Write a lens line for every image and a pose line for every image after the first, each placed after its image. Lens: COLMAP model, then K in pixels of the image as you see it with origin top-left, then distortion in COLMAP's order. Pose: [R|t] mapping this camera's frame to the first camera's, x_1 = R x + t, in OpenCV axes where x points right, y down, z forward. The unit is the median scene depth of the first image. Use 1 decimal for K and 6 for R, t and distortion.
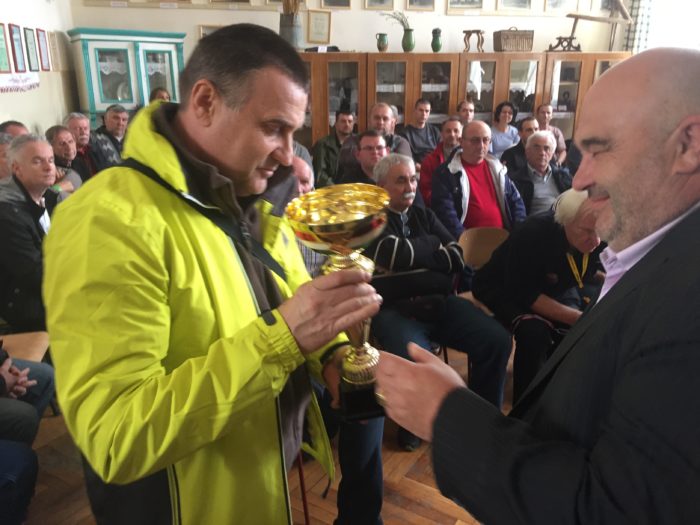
lens RADIAL K [[599.8, 0, 348.2], [0, 599.8, 254.8], [0, 0, 1]] dist [0.072061, -0.101841]
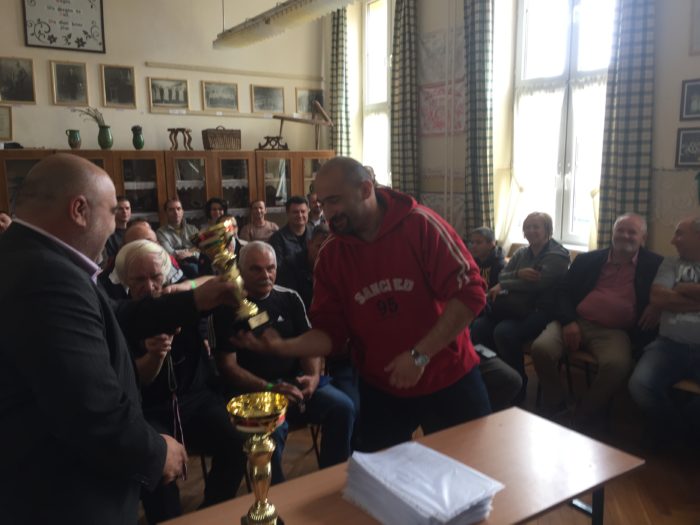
lens RADIAL K [[599.8, 0, 350.8], [0, 599.8, 262.3], [0, 0, 1]] dist [0.072061, -0.101841]
pose [[0.936845, -0.065089, 0.343635, 0.120271], [0.111712, 0.986751, -0.117655, -0.009633], [-0.331424, 0.148613, 0.931704, 0.024642]]
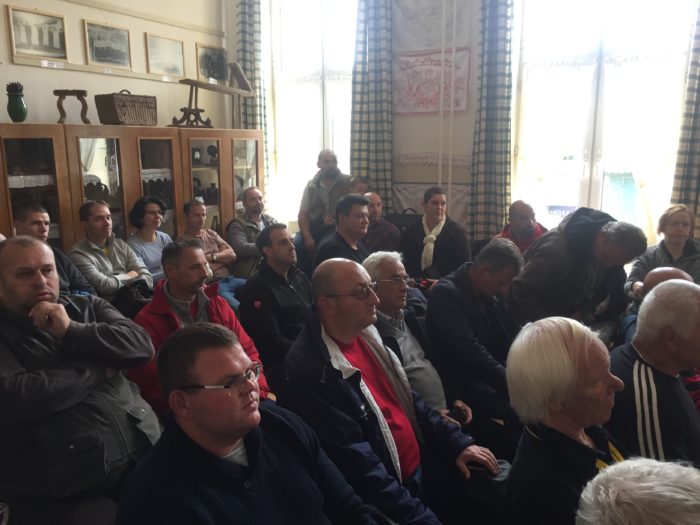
lens RADIAL K [[599.8, 0, 350.4], [0, 599.8, 261.3], [0, 0, 1]] dist [0.072061, -0.101841]
pose [[0.669632, -0.141589, 0.729072, -0.087954], [0.217600, 0.975983, -0.010319, -0.129623], [-0.710101, 0.165556, 0.684359, 0.397571]]
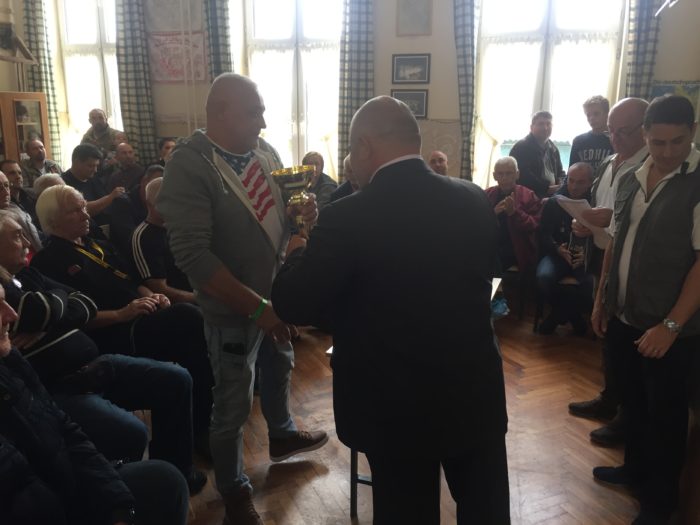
lens RADIAL K [[599.8, 0, 354.2], [0, 599.8, 262.9], [0, 0, 1]] dist [0.072061, -0.101841]
pose [[0.536224, -0.195836, 0.821043, -0.147110], [0.237022, 0.968510, 0.076211, -0.017659], [-0.810114, 0.153739, 0.565756, 0.064335]]
